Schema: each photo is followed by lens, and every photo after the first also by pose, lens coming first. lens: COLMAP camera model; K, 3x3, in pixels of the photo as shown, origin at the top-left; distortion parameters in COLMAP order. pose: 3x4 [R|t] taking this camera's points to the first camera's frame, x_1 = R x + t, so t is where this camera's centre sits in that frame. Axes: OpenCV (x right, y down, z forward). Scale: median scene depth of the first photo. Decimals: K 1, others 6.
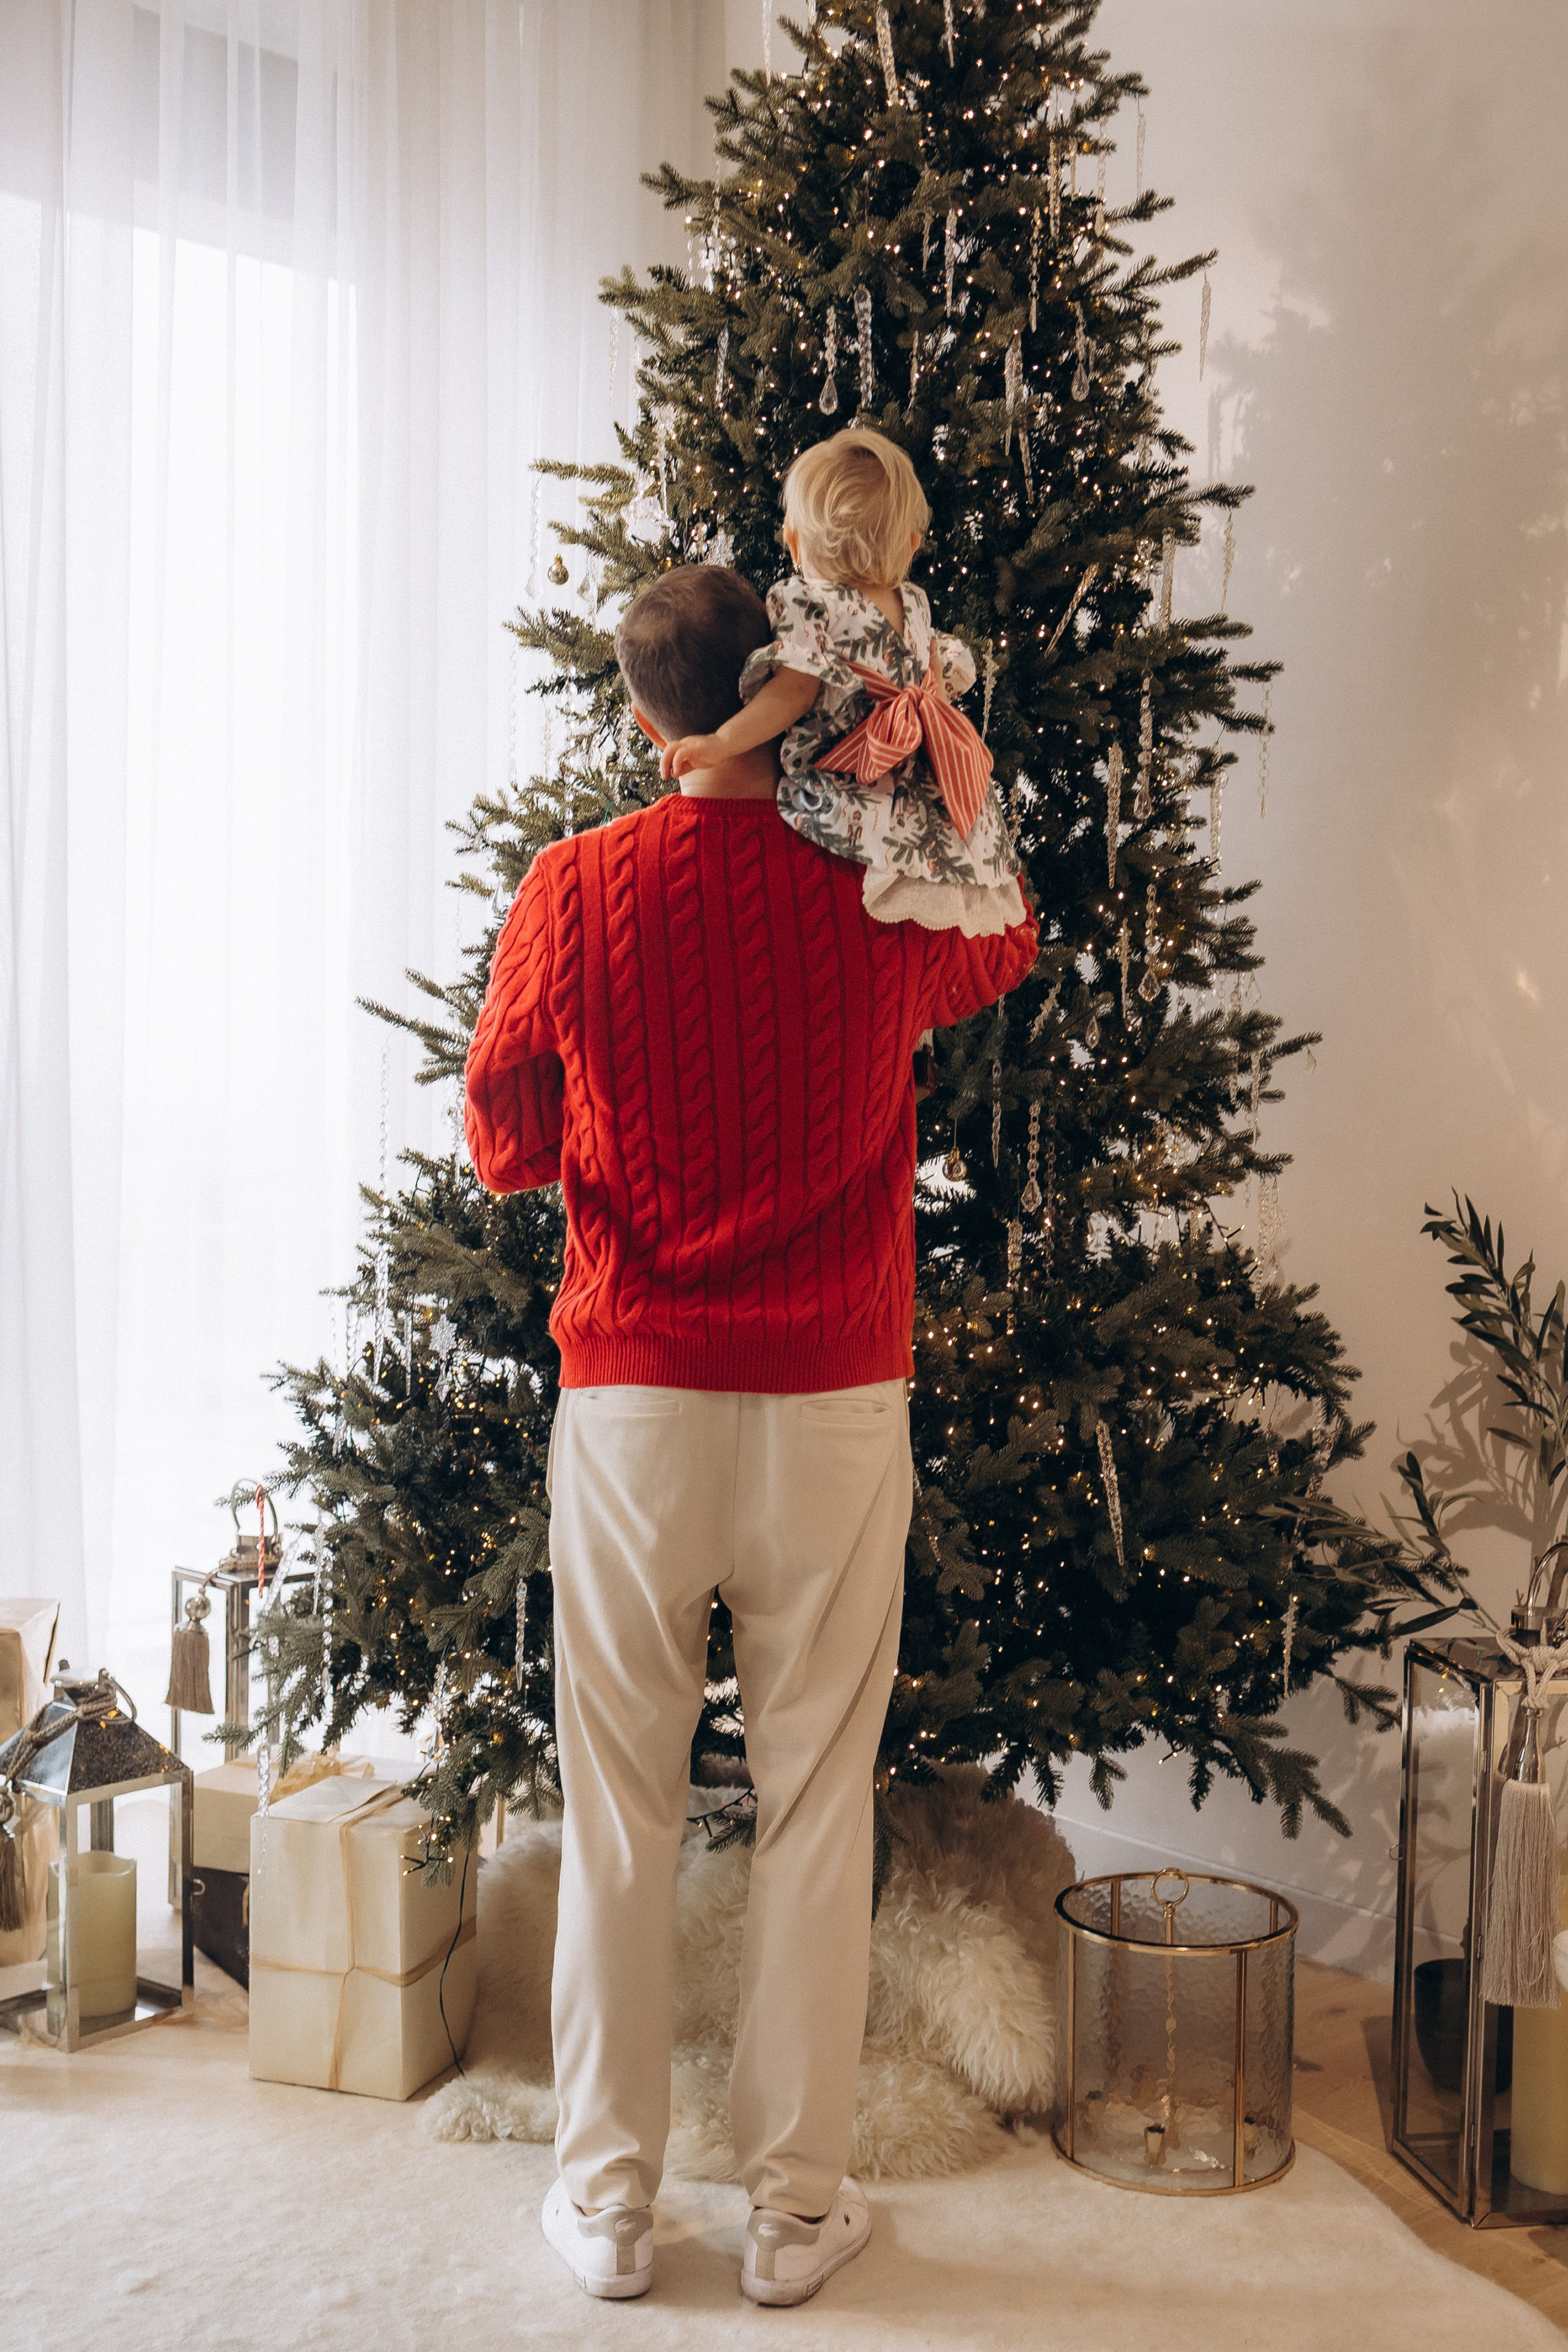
lens RADIAL K [[2717.6, 0, 788.8], [0, 2717.6, 1326.8], [0, 0, 1]] dist [0.039042, 0.000000]
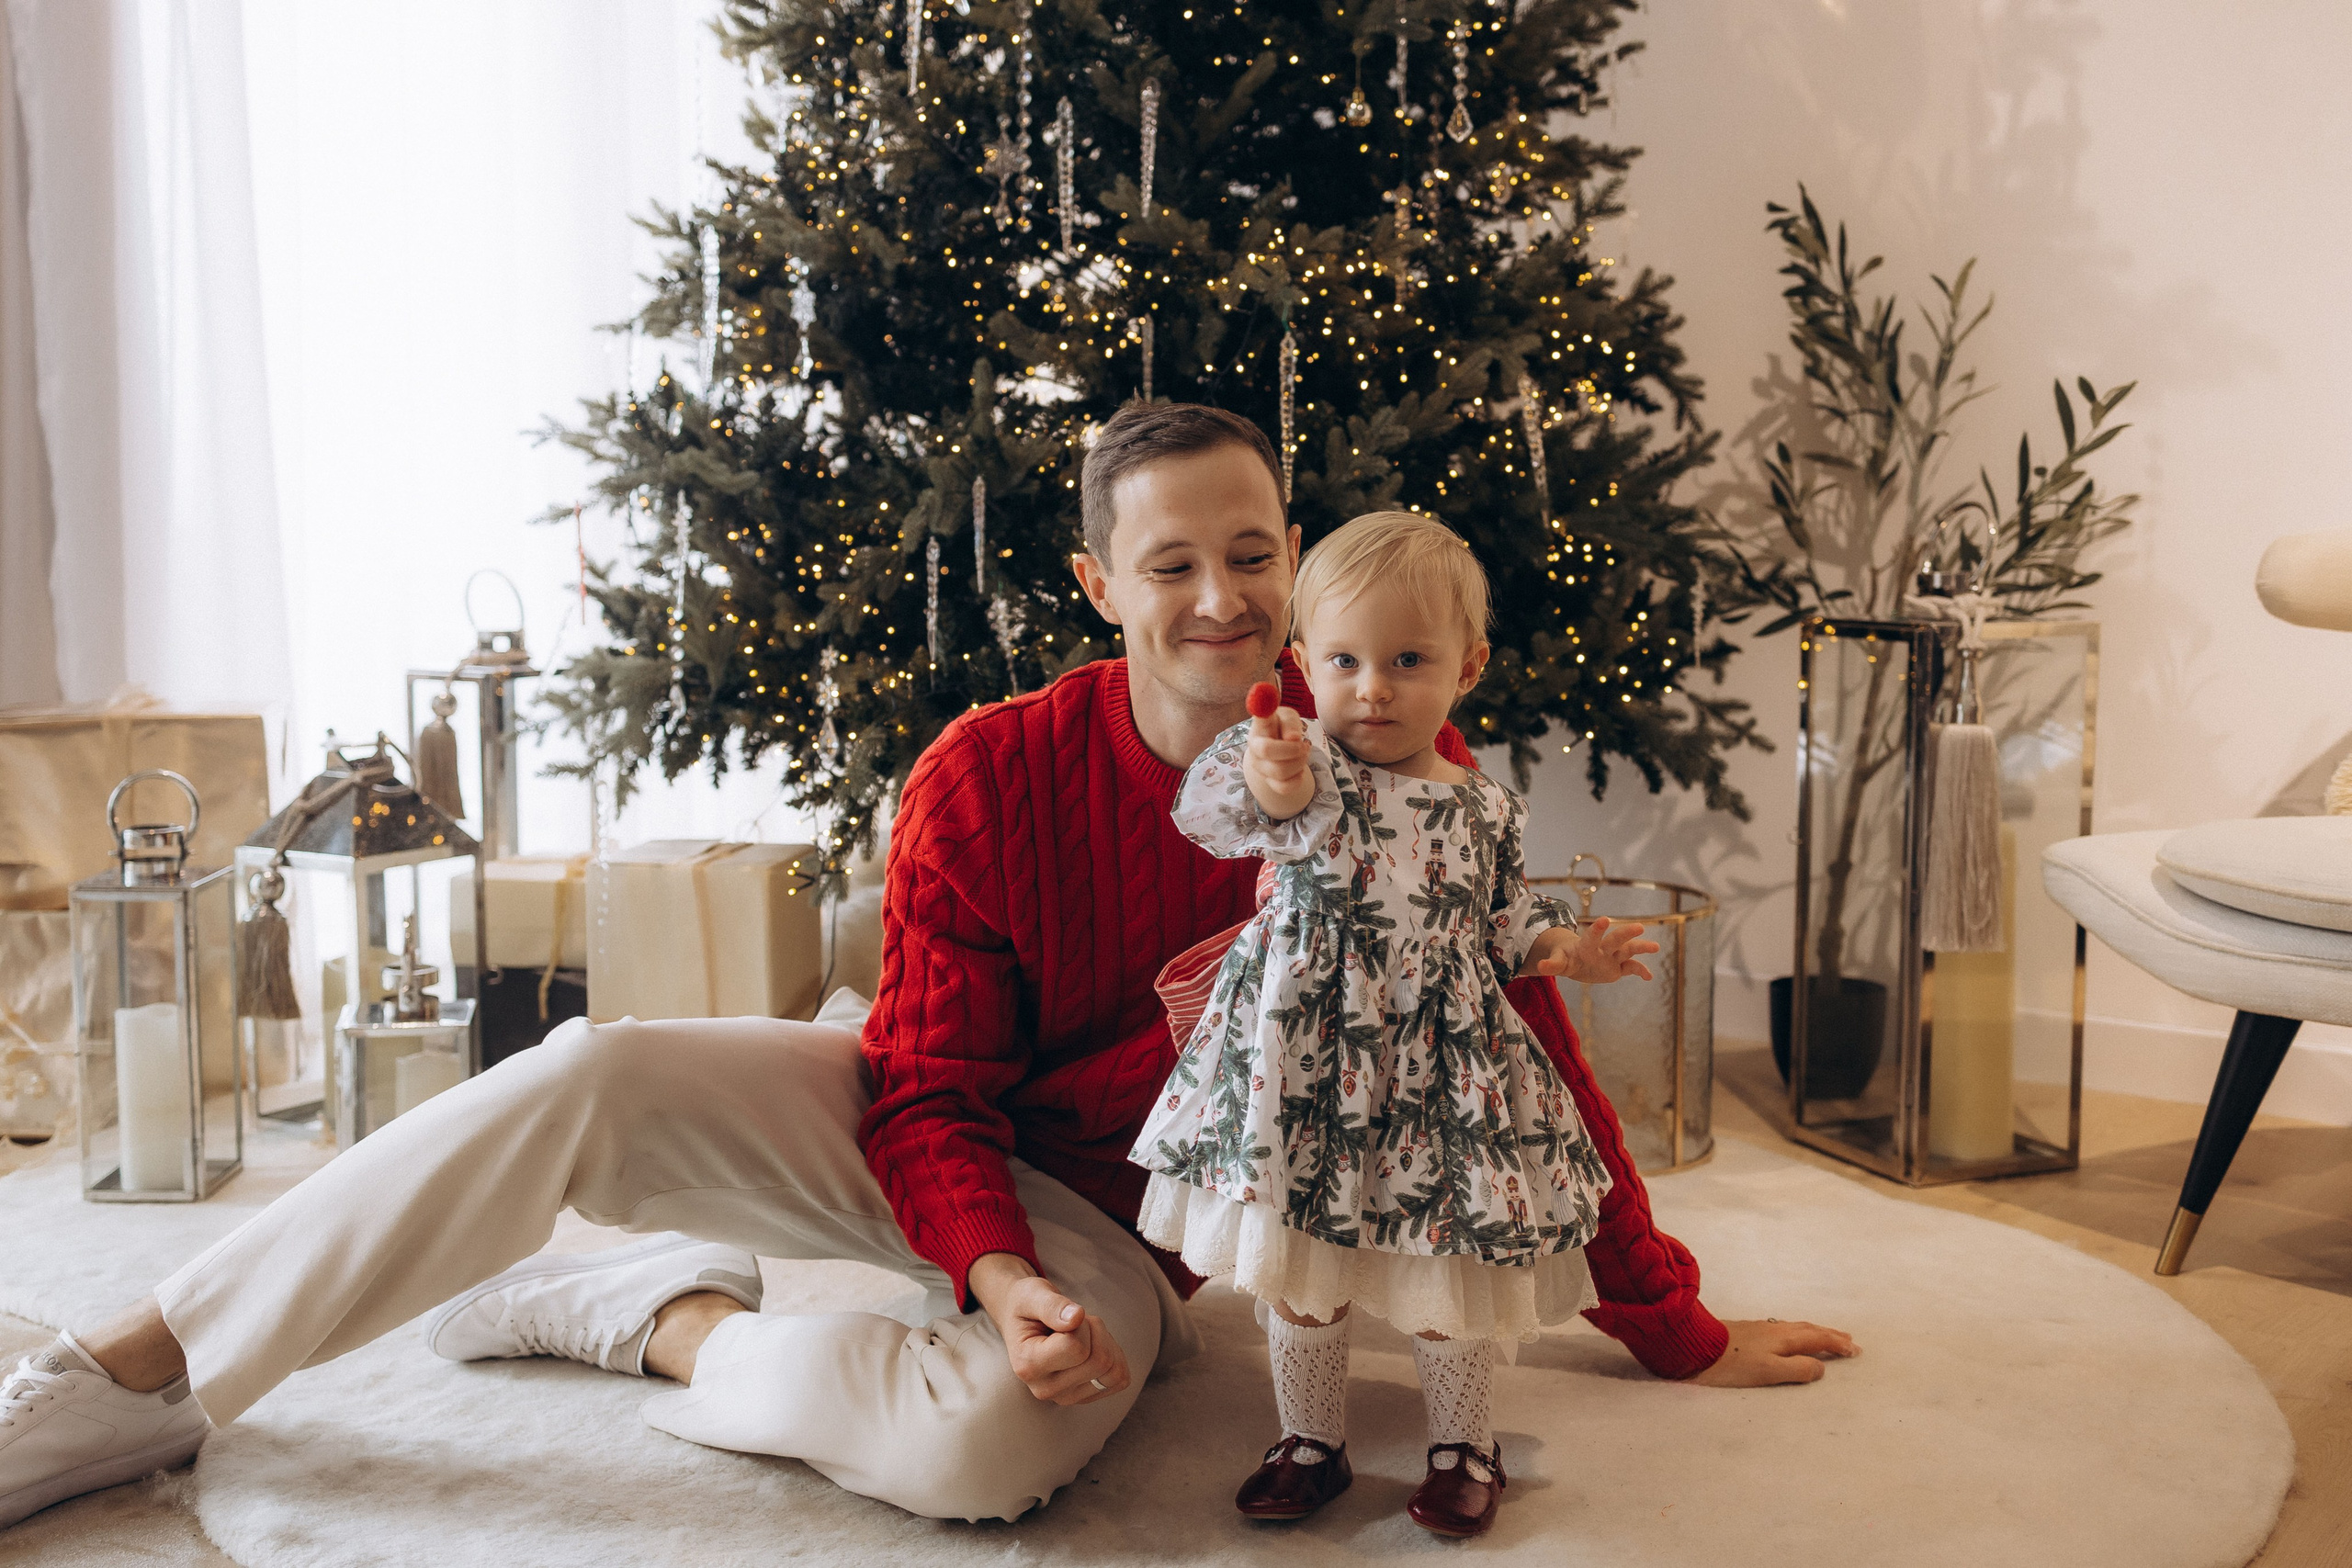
lens RADIAL K [[2468.3, 0, 1154.1], [0, 2468.3, 806.8], [0, 0, 1]] dist [0.038995, 0.000000]
pose [[0.983113, -0.037788, 0.179053, -0.154695], [0.033580, 0.999085, 0.026480, 0.143319], [-0.179890, -0.020020, 0.983483, 0.156043]]
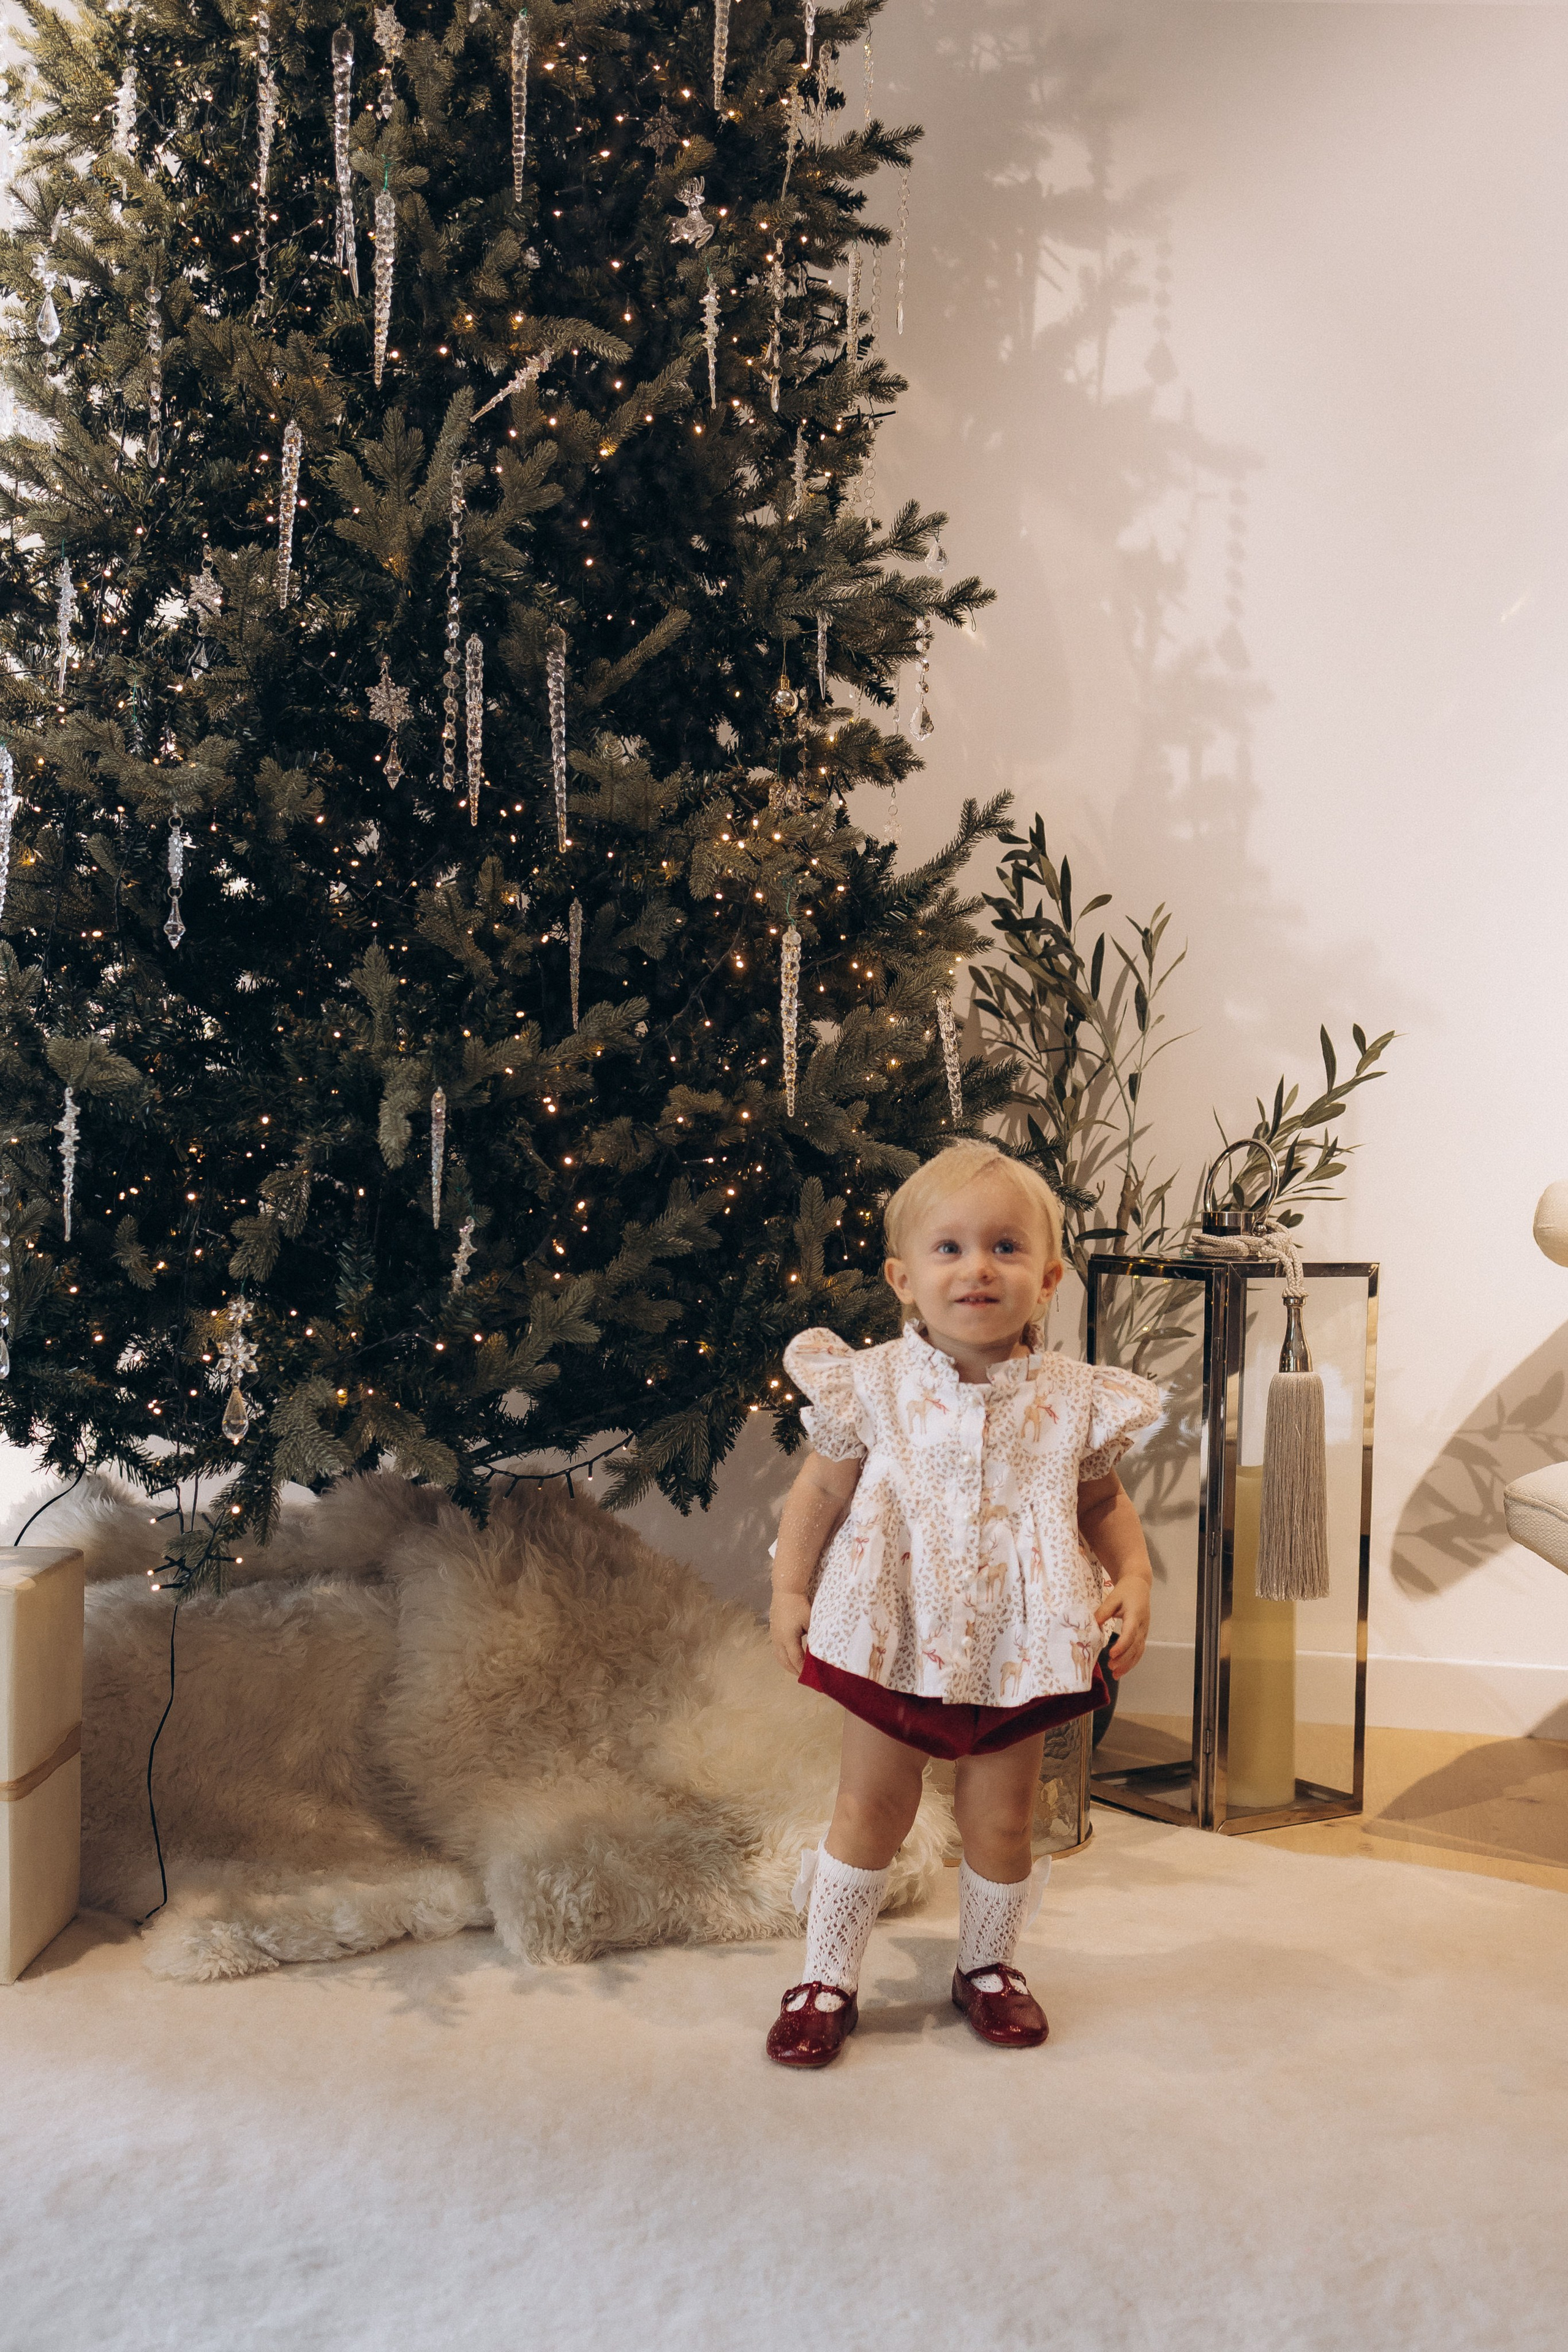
lens RADIAL K [[2468.5, 0, 728.4], [0, 2468.5, 1263.5], [0, 0, 1]] dist [0.038995, 0.000000]
pose [[0.799304, -0.019855, 0.600599, -0.375996], [0.036492, 0.999213, -0.015533, 0.118696], [-0.599818, 0.034333, 0.799399, 0.368797]]
